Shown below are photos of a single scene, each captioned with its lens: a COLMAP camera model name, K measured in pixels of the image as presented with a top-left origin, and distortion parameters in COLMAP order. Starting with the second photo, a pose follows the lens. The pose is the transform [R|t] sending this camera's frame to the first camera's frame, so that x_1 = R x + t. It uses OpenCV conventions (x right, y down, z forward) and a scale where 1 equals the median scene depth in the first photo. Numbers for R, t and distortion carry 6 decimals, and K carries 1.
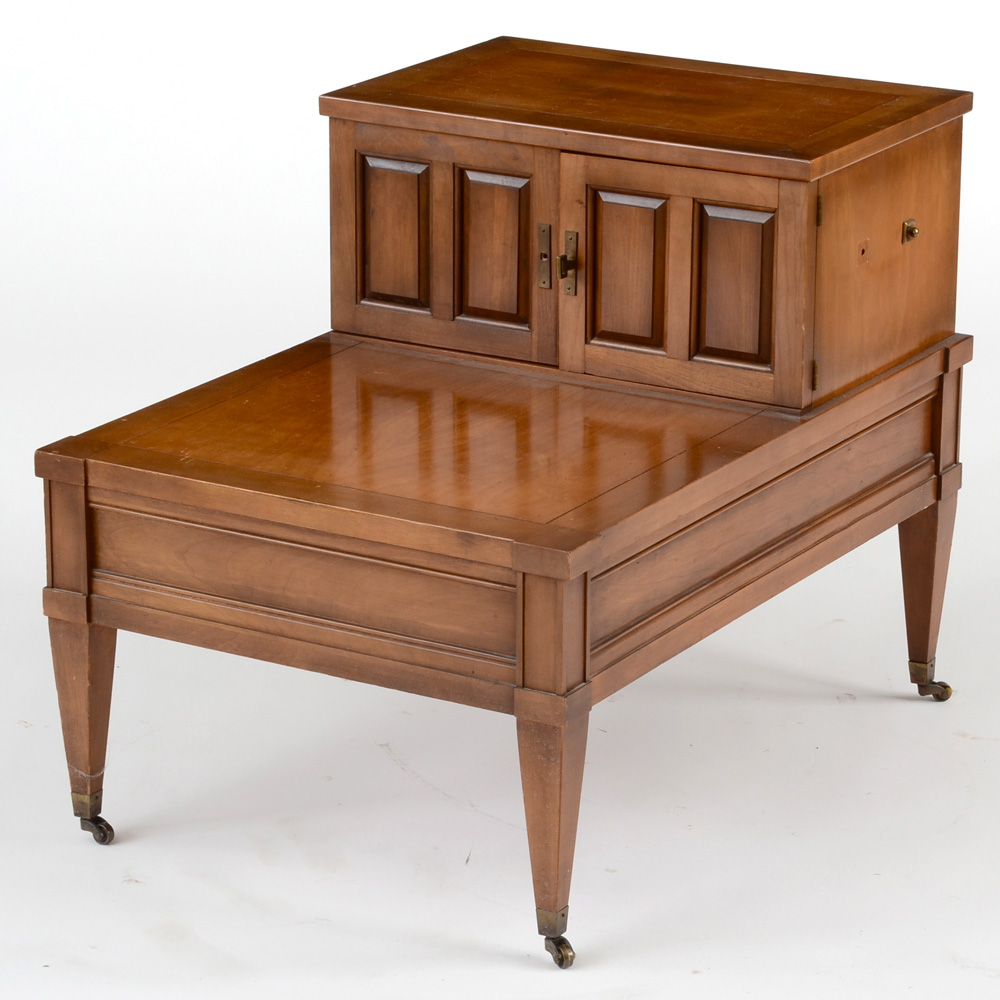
lens RADIAL K [[4053.1, 0, 500.5], [0, 4053.1, 498.6], [0, 0, 1]] dist [0.548191, 0.000000]
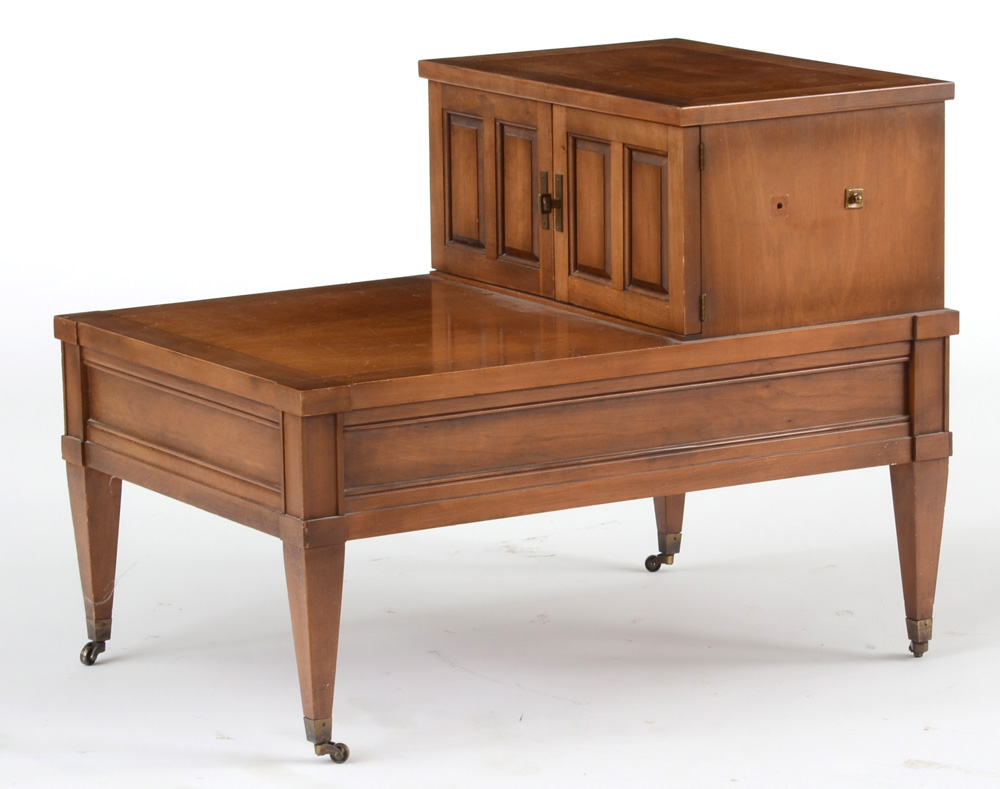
lens RADIAL K [[4676.9, 0, 570.0], [0, 4676.9, 404.6], [0, 0, 1]] dist [0.461128, 0.000000]
pose [[0.889126, 0.069713, -0.452323, 0.627259], [-0.122944, 0.988384, -0.089337, 0.115184], [0.440841, 0.135042, 0.887369, -0.146904]]
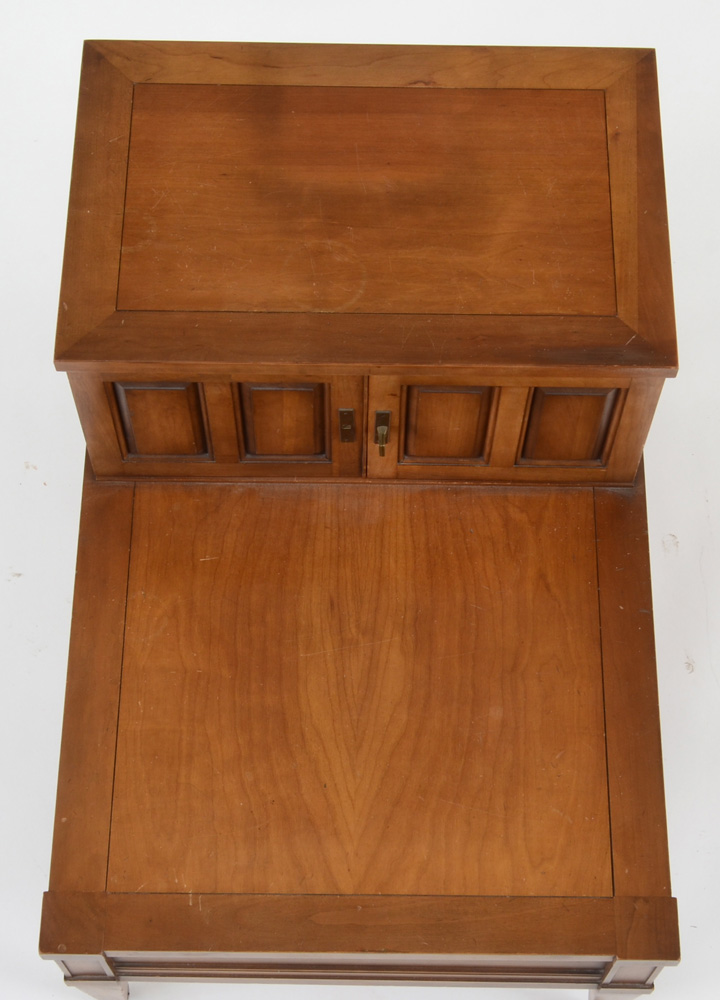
lens RADIAL K [[1823.6, 0, 388.3], [0, 1823.6, 519.6], [0, 0, 1]] dist [-0.004561, 0.000000]
pose [[0.859705, -0.458093, 0.225963, -0.091251], [0.144647, 0.642606, 0.752419, -0.380034], [-0.489883, -0.614173, 0.618713, 0.735151]]
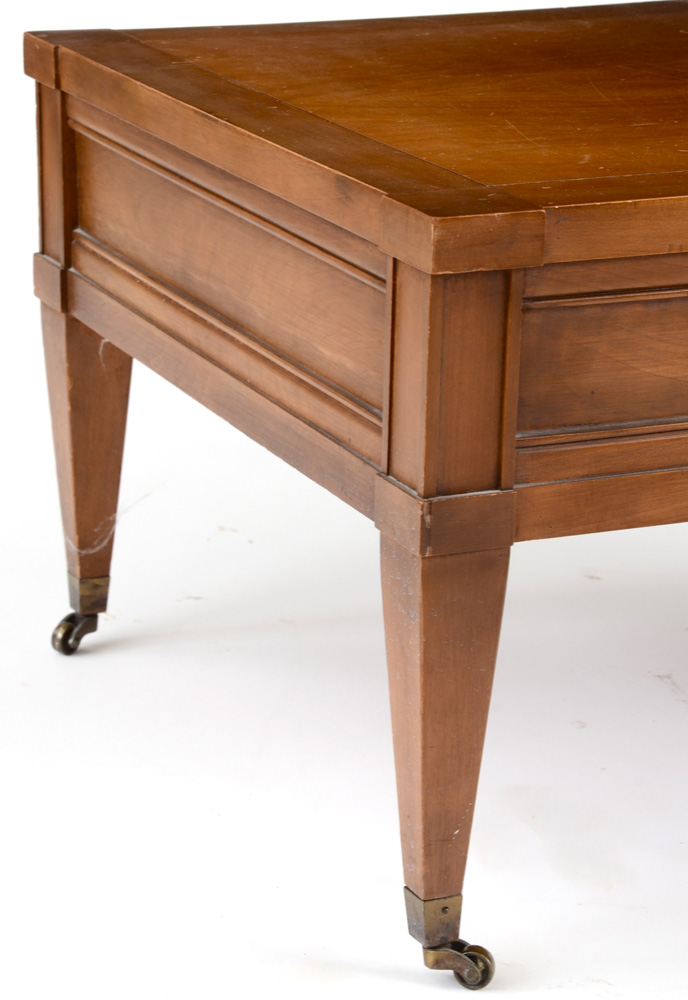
lens RADIAL K [[3051.0, 0, 323.8], [0, 3051.0, 504.6], [0, 0, 1]] dist [0.688980, 0.000000]
pose [[0.820178, 0.182702, -0.542151, 0.204926], [-0.193255, 0.980411, 0.038032, 0.033401], [0.538479, 0.073580, 0.839420, 0.595255]]
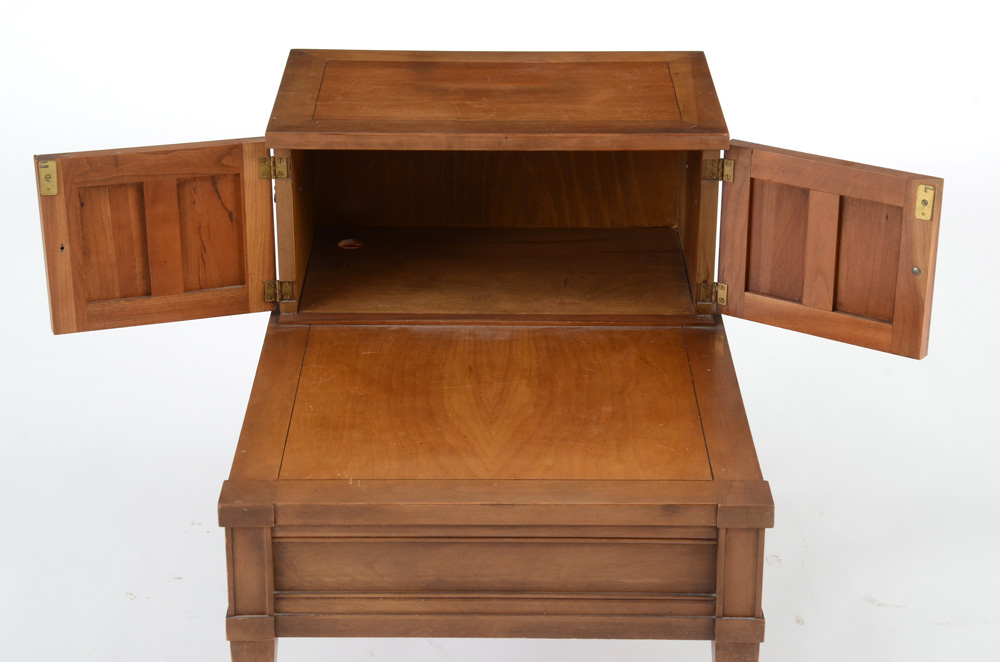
lens RADIAL K [[2132.8, 0, 504.9], [0, 2132.8, 335.3], [0, 0, 1]] dist [0.445072, 0.000000]
pose [[0.855954, -0.206857, 0.473870, -0.308081], [0.157428, 0.977235, 0.142225, -0.125172], [-0.492502, -0.047137, 0.869034, 0.439883]]
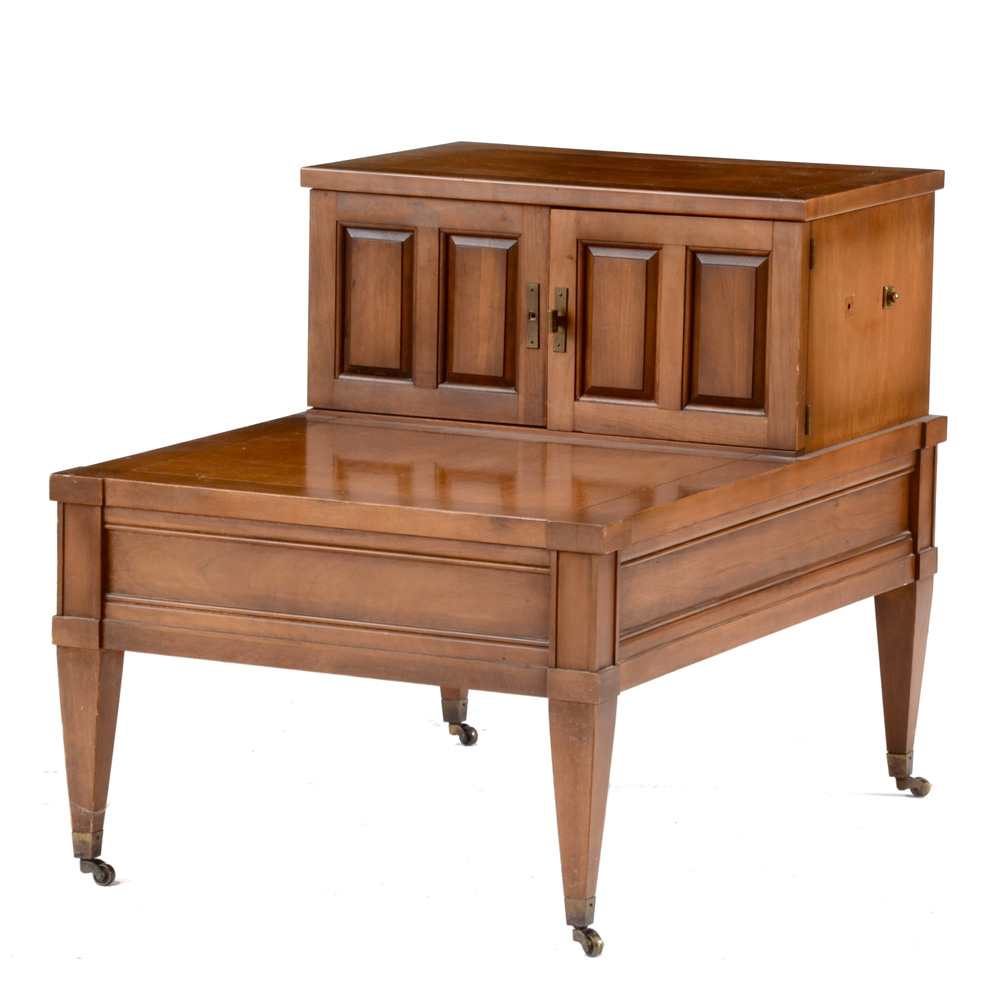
lens RADIAL K [[5354.0, 0, 496.9], [0, 5354.0, 501.6], [0, 0, 1]] dist [1.345156, 0.000000]
pose [[0.996475, 0.000911, 0.083890, -0.112930], [0.011691, 0.988677, -0.149604, 0.190573], [-0.083077, 0.150057, 0.985181, -0.313135]]
